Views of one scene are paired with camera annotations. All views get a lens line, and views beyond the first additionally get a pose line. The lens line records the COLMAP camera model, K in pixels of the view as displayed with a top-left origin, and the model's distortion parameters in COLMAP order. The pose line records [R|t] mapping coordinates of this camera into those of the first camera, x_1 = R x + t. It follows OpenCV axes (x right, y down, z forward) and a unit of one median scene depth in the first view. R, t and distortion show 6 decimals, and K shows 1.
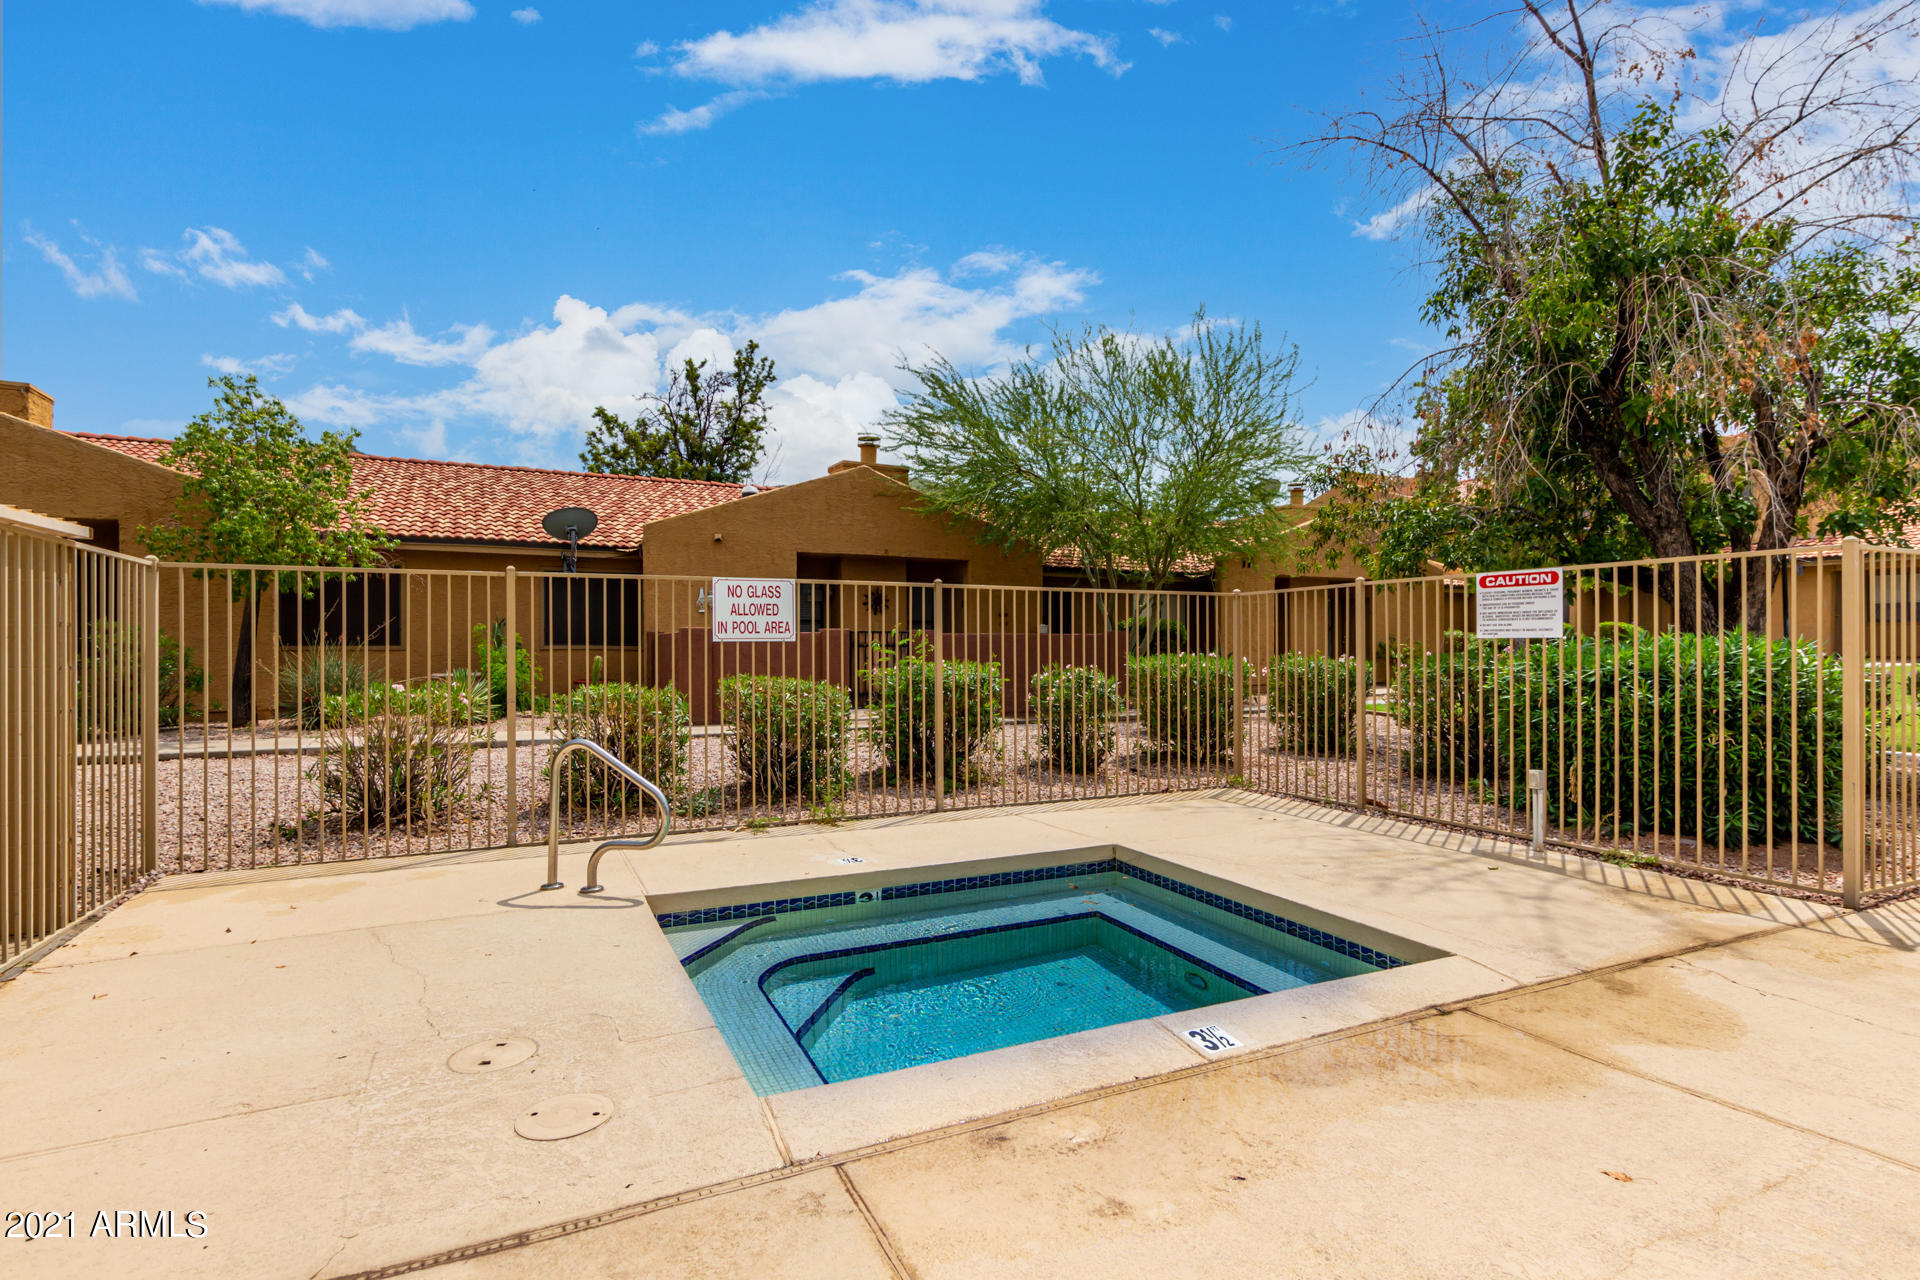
lens RADIAL K [[955.0, 0, 959.1], [0, 955.0, 642.2], [0, 0, 1]] dist [0.000144, -0.000070]
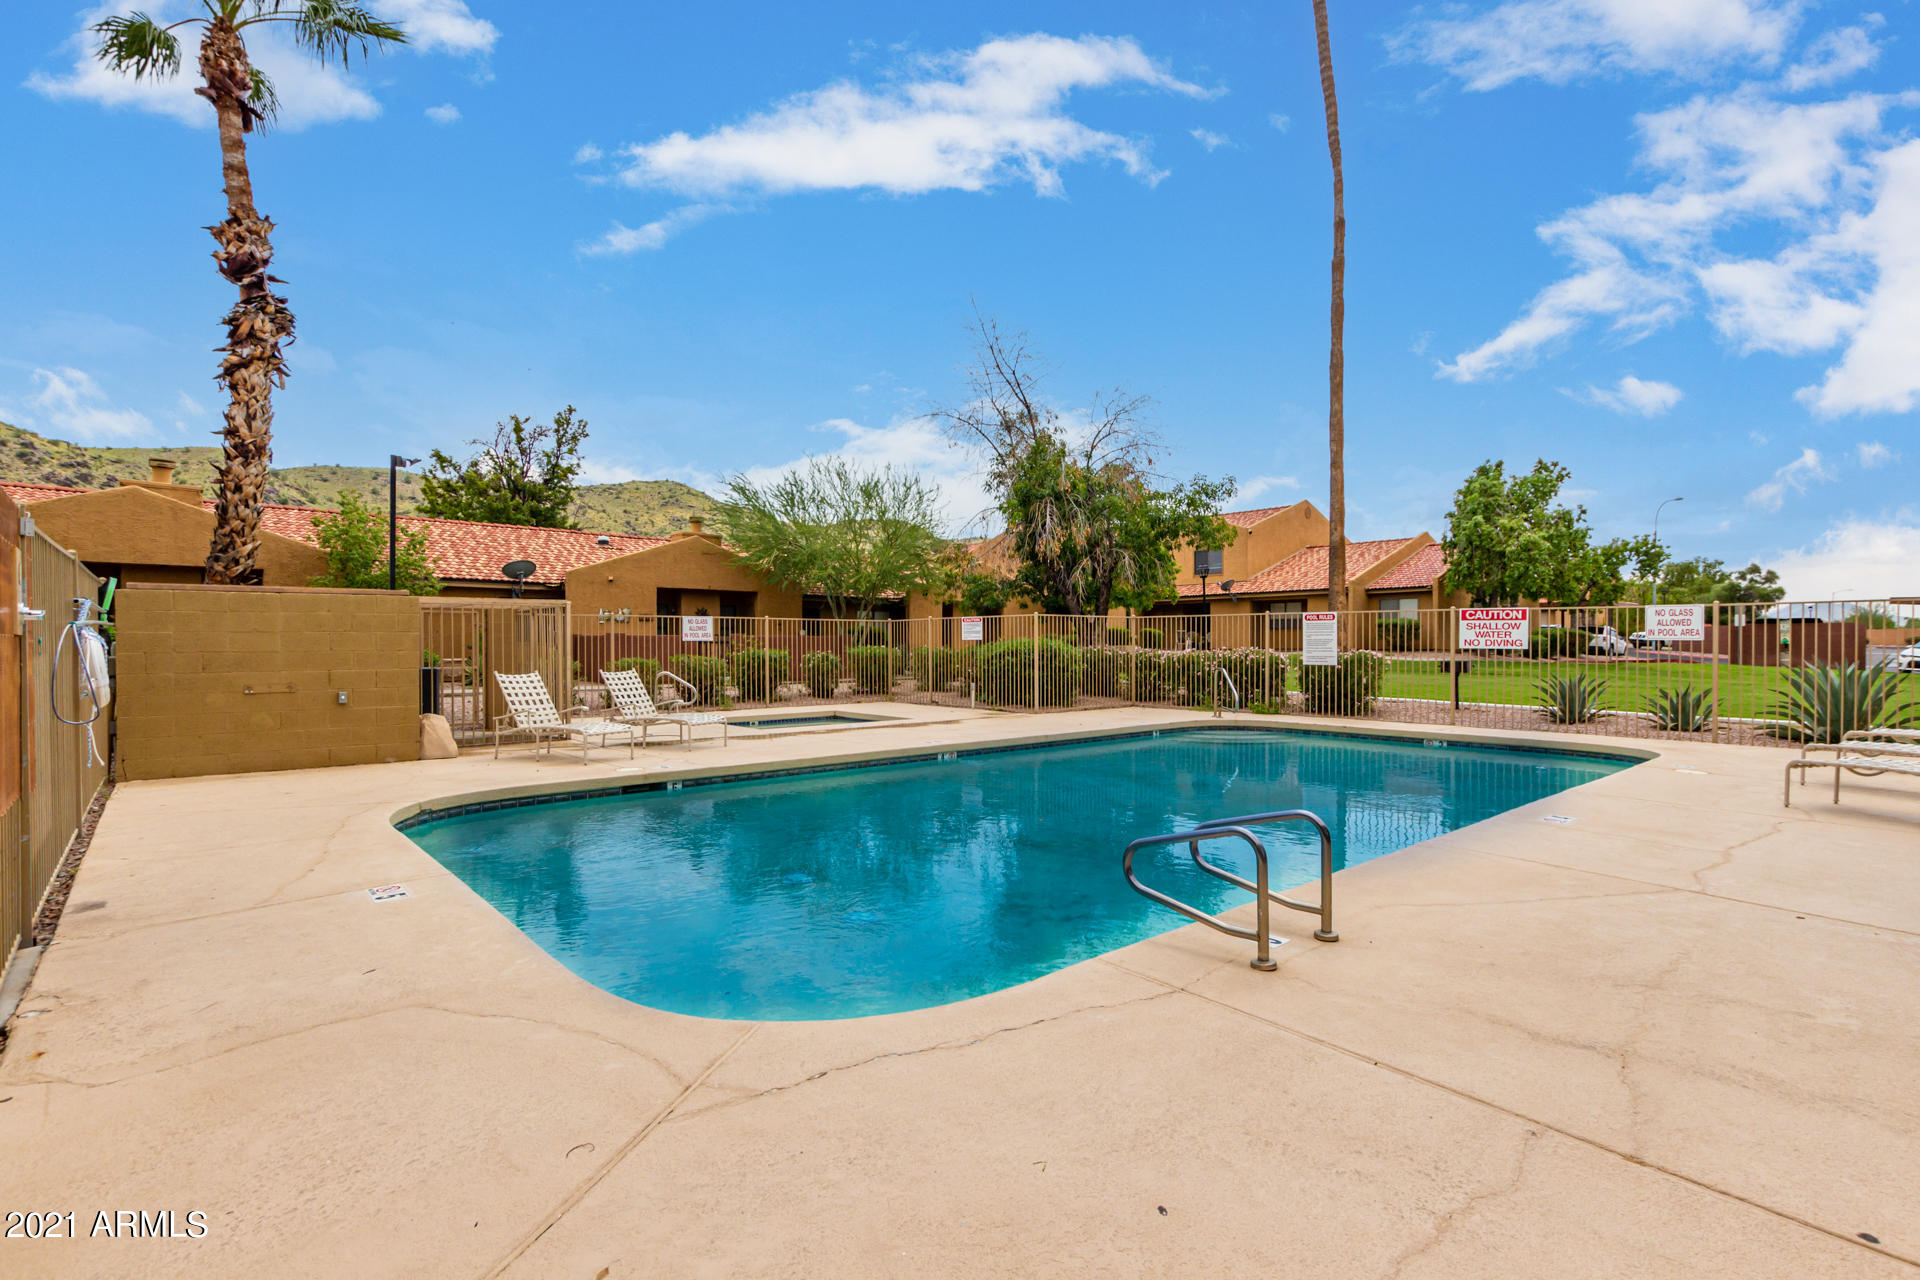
lens RADIAL K [[880.3, 0, 953.0], [0, 880.3, 643.4], [0, 0, 1]] dist [0.005886, 0.001724]
pose [[0.964263, -0.001123, 0.264943, -0.070335], [-0.000196, 0.999988, 0.004952, -0.002129], [-0.264945, -0.004827, 0.964251, -0.586577]]
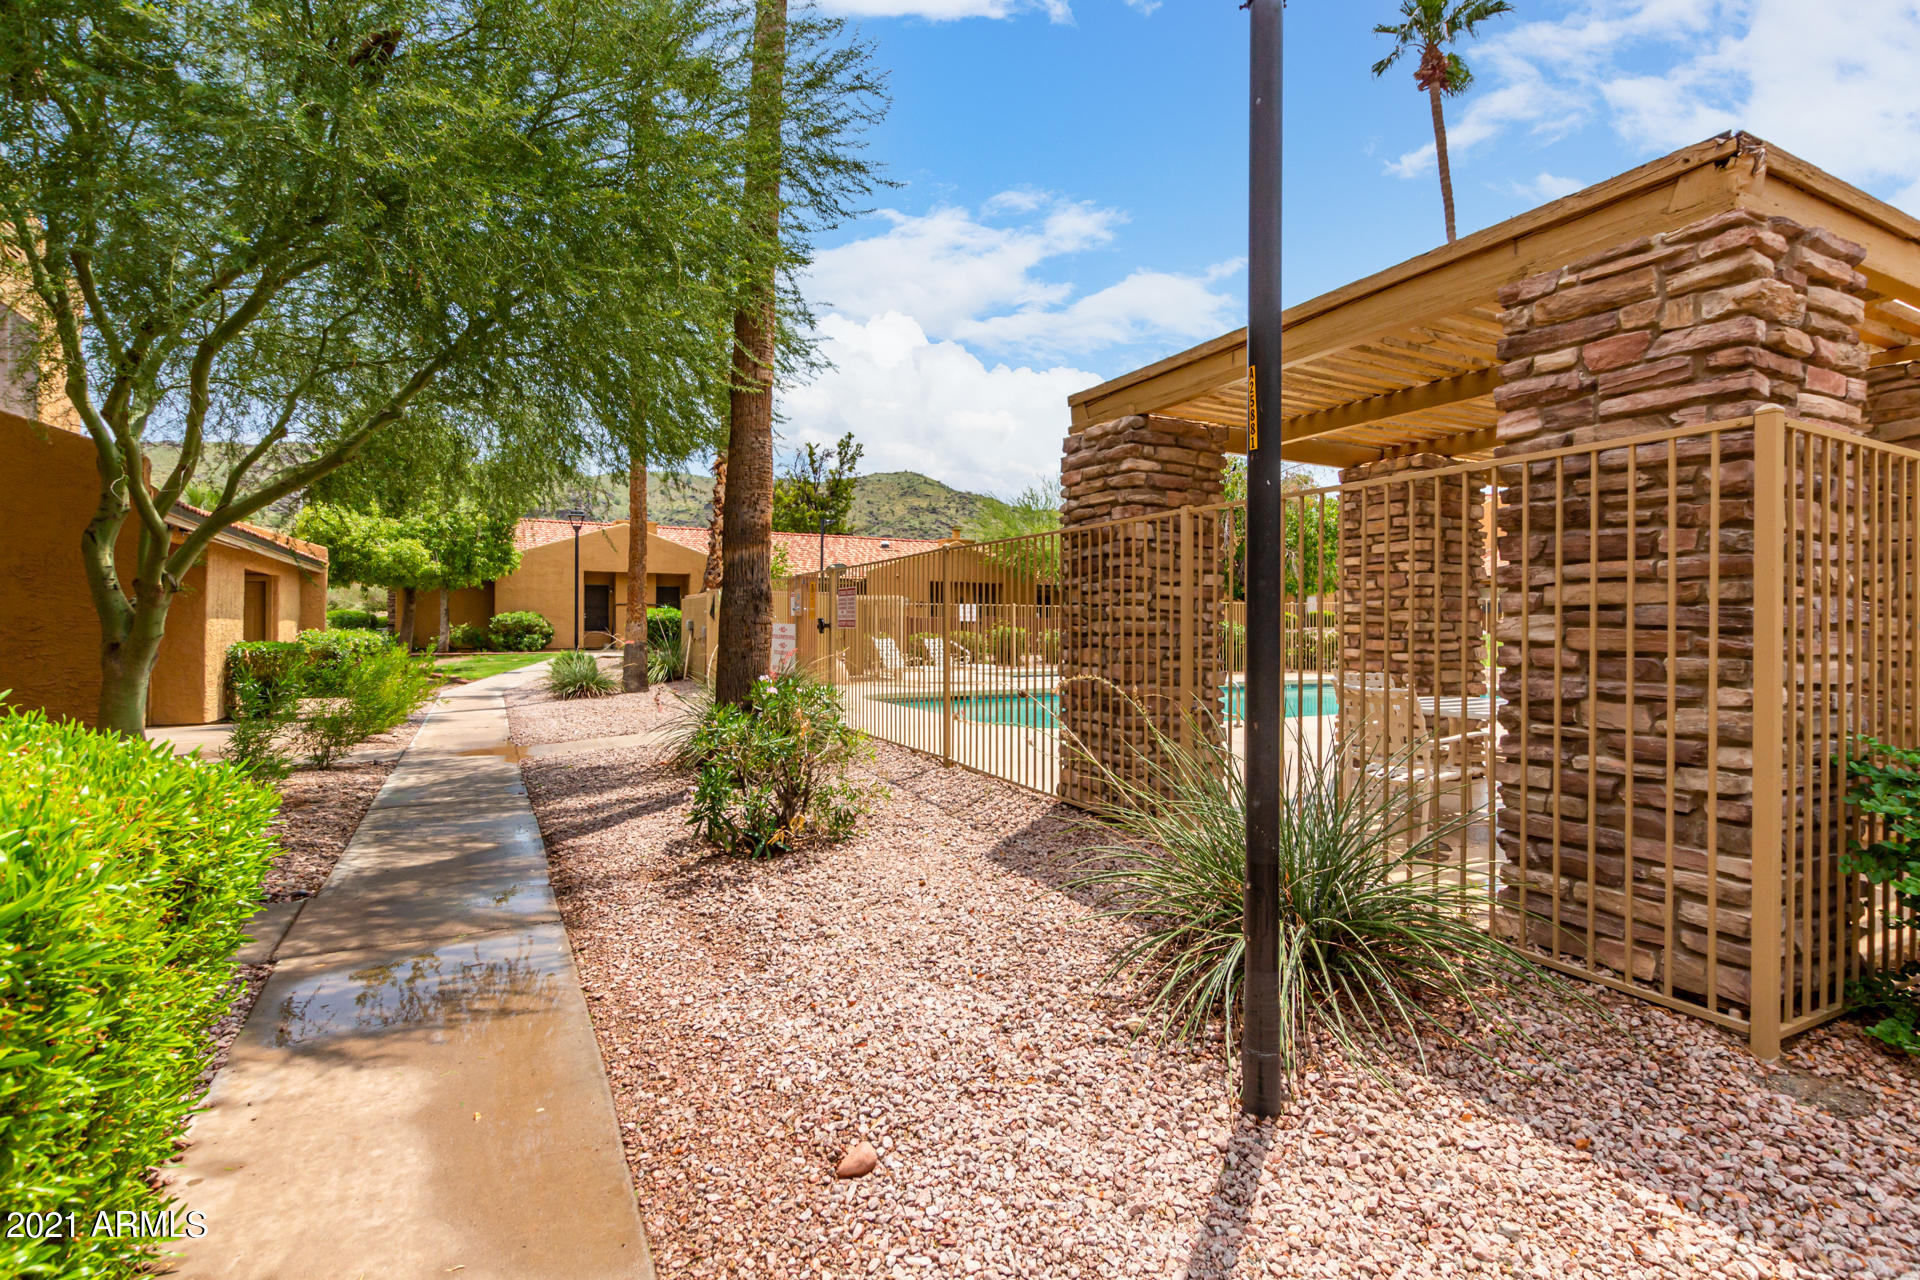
lens RADIAL K [[880.3, 0, 958.5], [0, 880.3, 624.1], [0, 0, 1]] dist [0.005886, 0.001724]
pose [[0.999898, 0.000598, 0.014279, -0.117756], [-0.000625, 0.999998, 0.001918, 0.000965], [-0.014277, -0.001927, 0.999896, -0.966468]]
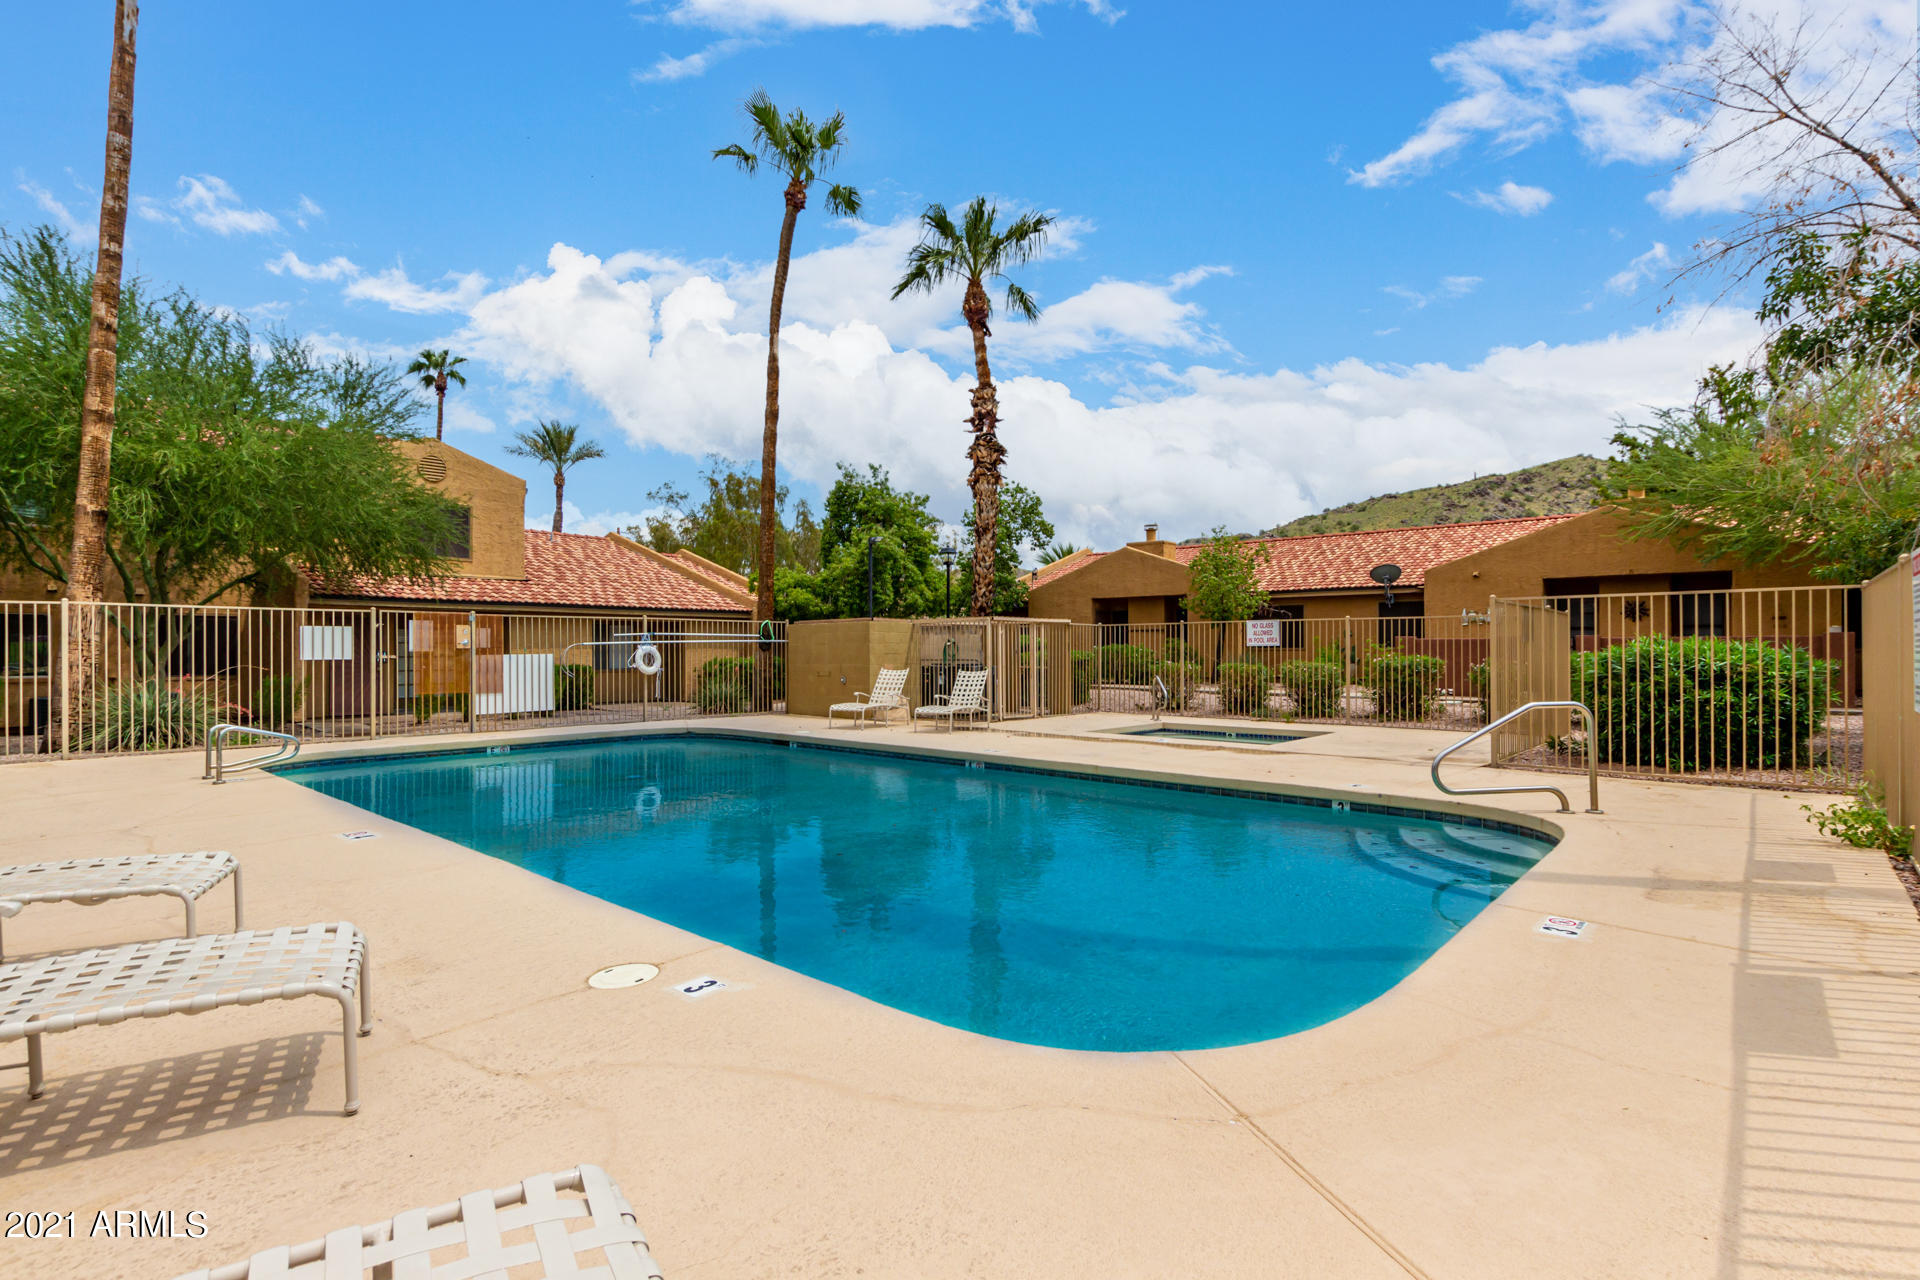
lens RADIAL K [[880.3, 0, 975.2], [0, 880.3, 647.1], [0, 0, 1]] dist [0.005886, 0.001724]
pose [[0.390018, -0.002763, -0.920803, 0.615182], [0.006248, 0.999980, -0.000354, -0.000685], [0.920786, -0.005615, 0.390028, -0.216980]]
